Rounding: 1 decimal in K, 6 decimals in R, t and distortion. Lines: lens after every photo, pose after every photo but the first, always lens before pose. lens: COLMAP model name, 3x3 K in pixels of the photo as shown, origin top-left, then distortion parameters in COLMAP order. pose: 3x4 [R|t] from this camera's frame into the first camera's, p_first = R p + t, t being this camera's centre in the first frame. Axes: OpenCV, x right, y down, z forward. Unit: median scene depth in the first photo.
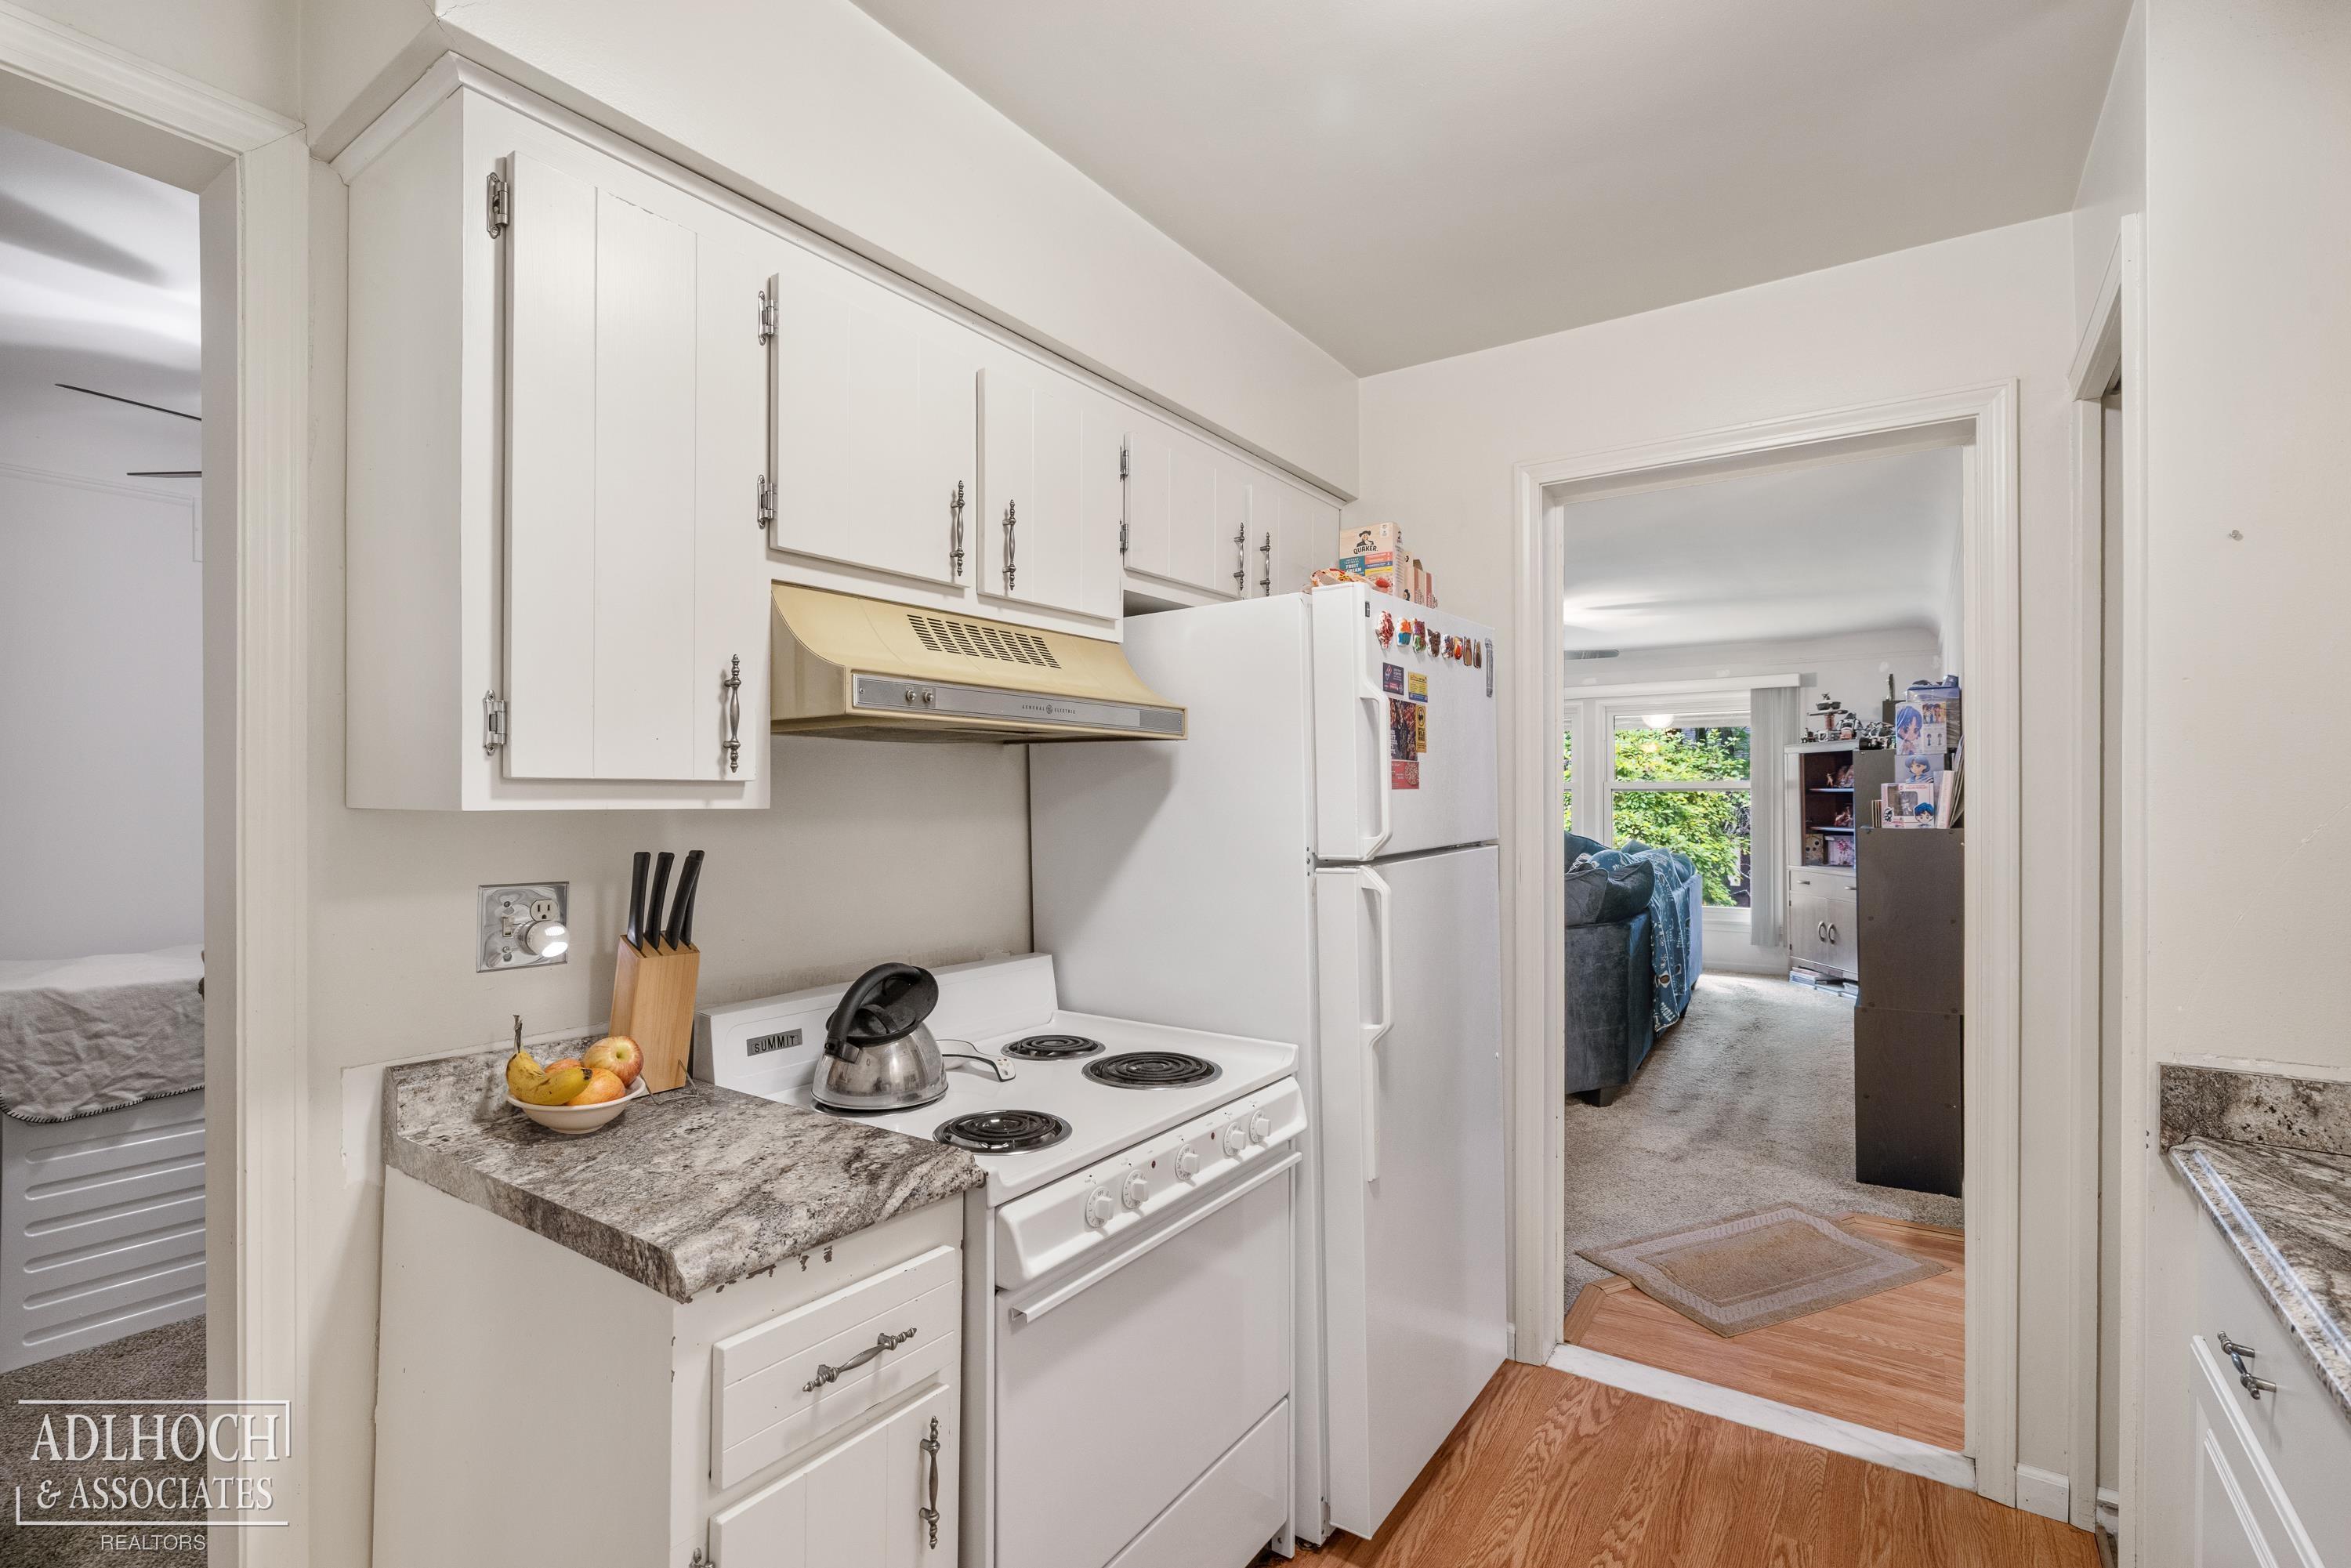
lens RADIAL K [[1115.4, 0, 1191.9], [0, 1115.4, 789.0], [0, 0, 1]] dist [-0.005730, -0.000250]
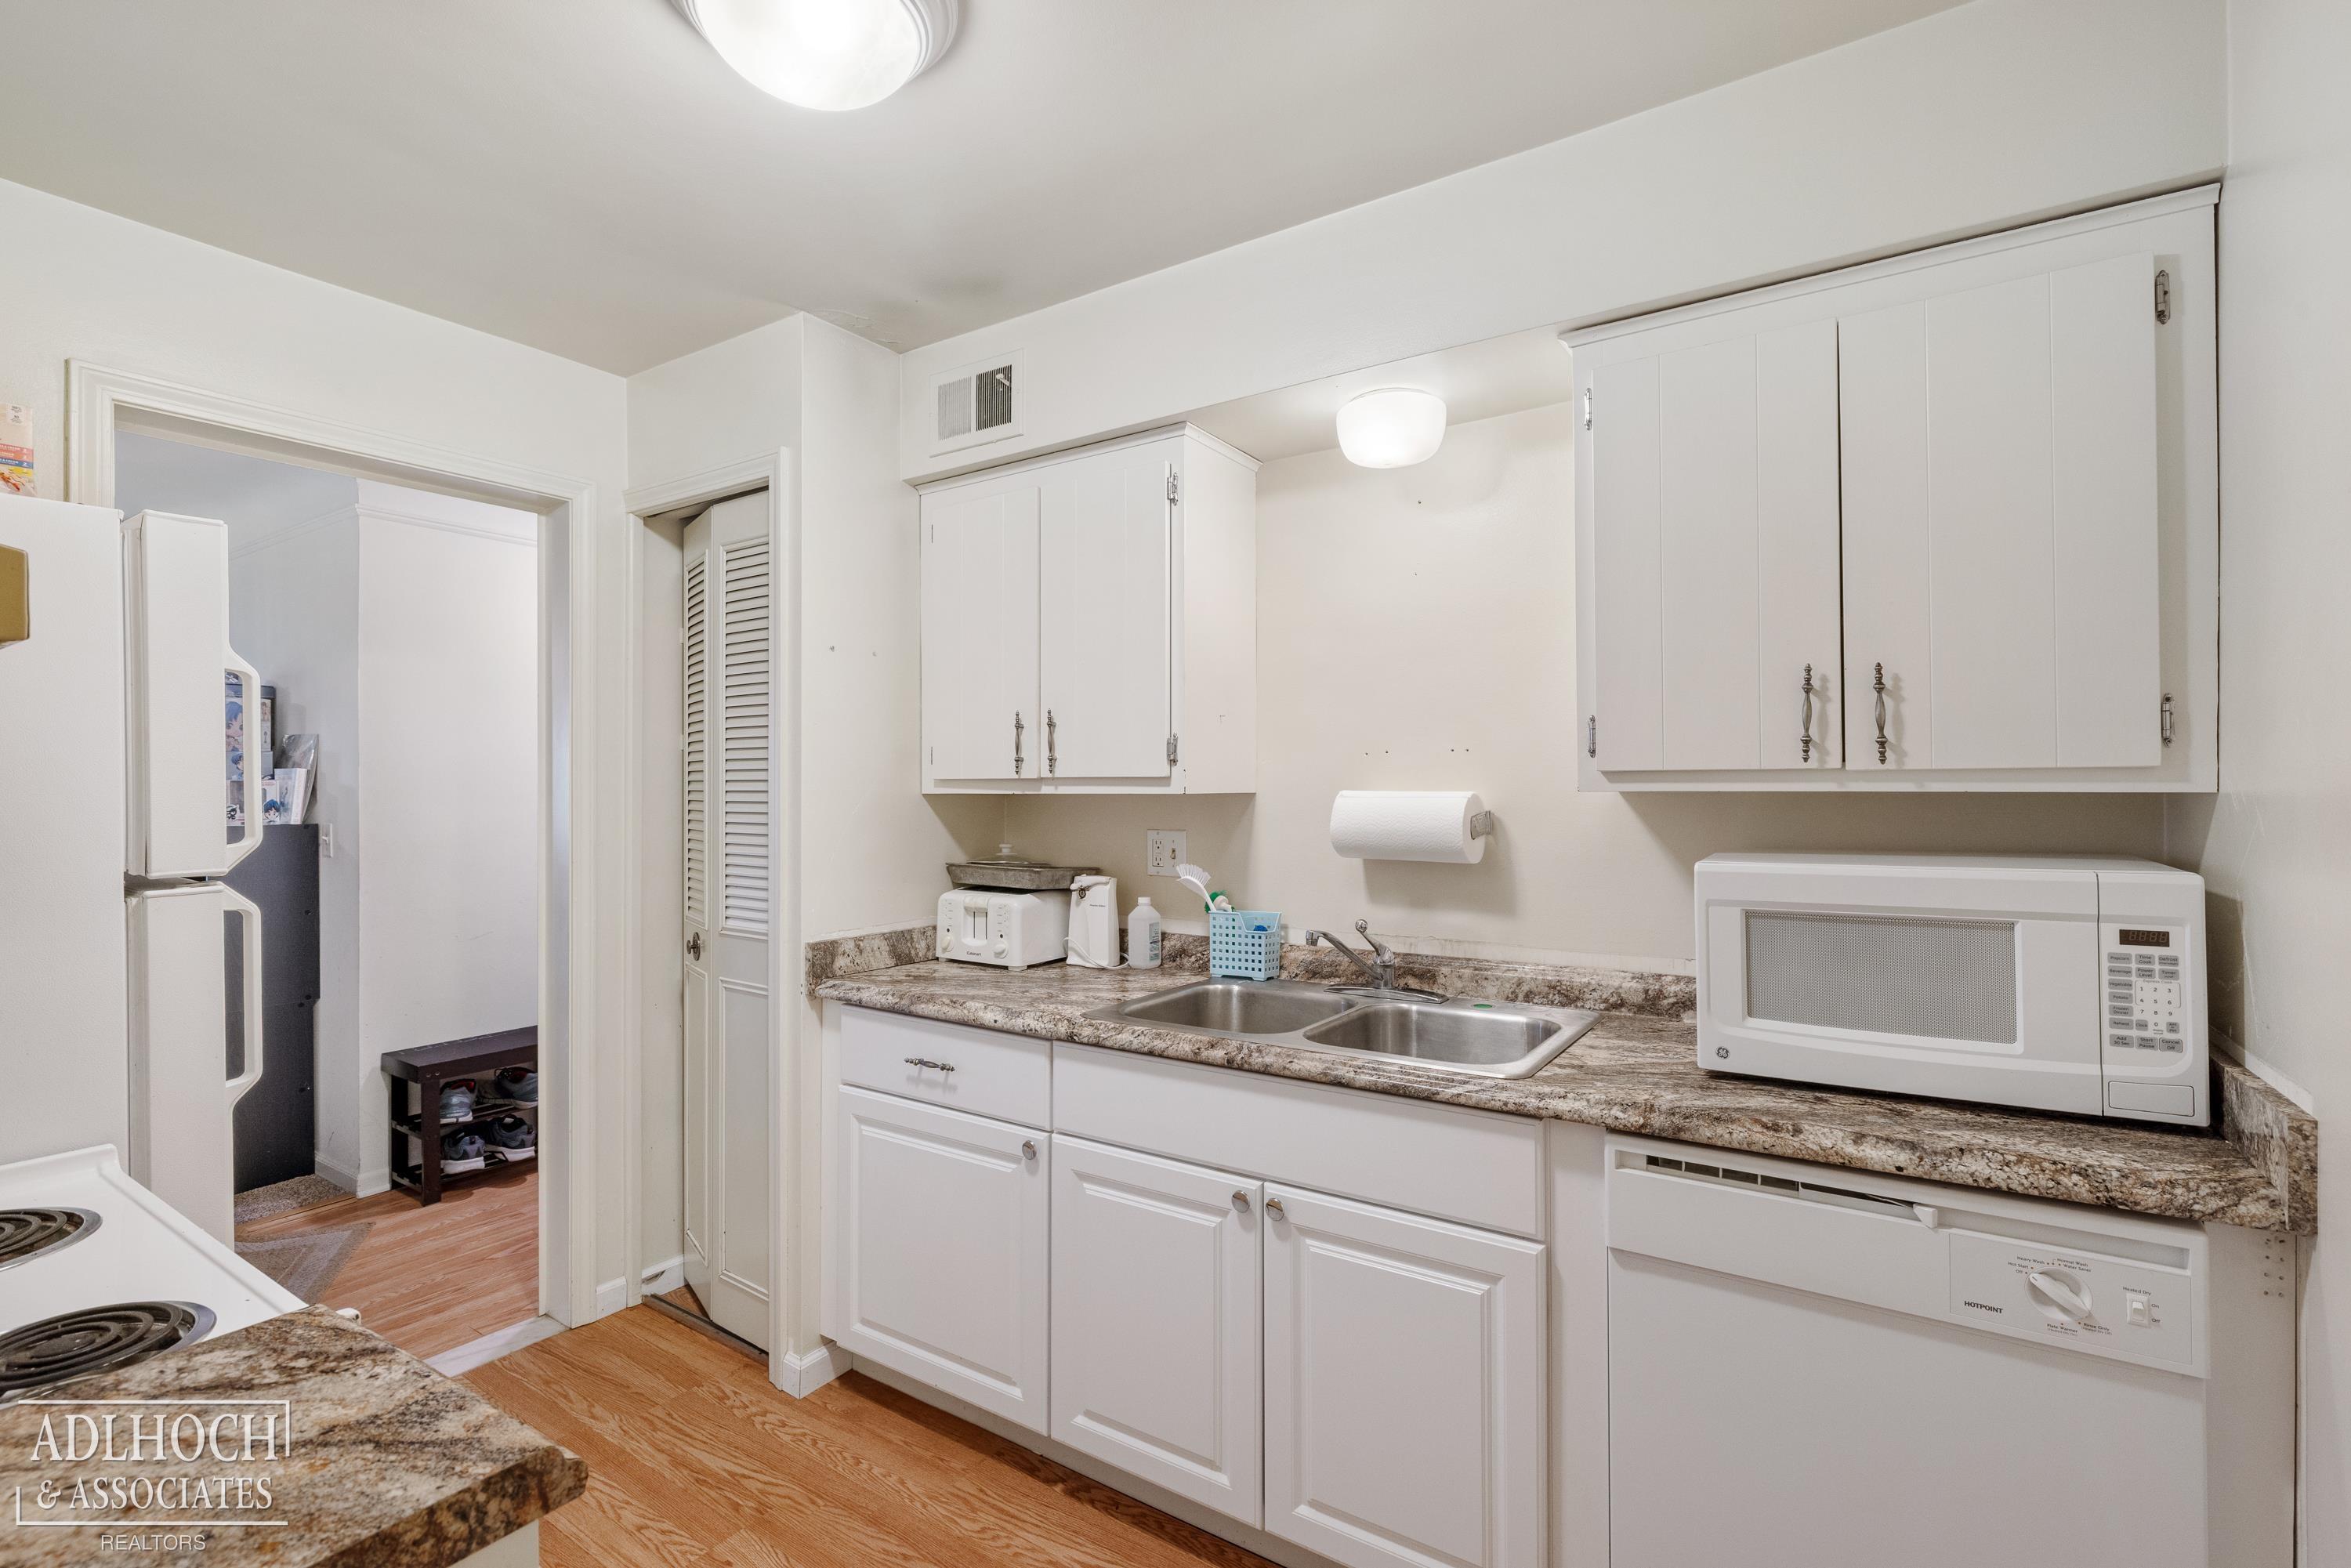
lens RADIAL K [[1086.2, 0, 1193.5], [0, 1086.2, 781.8], [0, 0, 1]] dist [0.004765, 0.000131]
pose [[-0.033589, 0.004937, 0.999424, -0.879907], [0.000261, 0.999988, -0.004931, 0.003595], [-0.999436, 0.000095, -0.033589, 0.469786]]
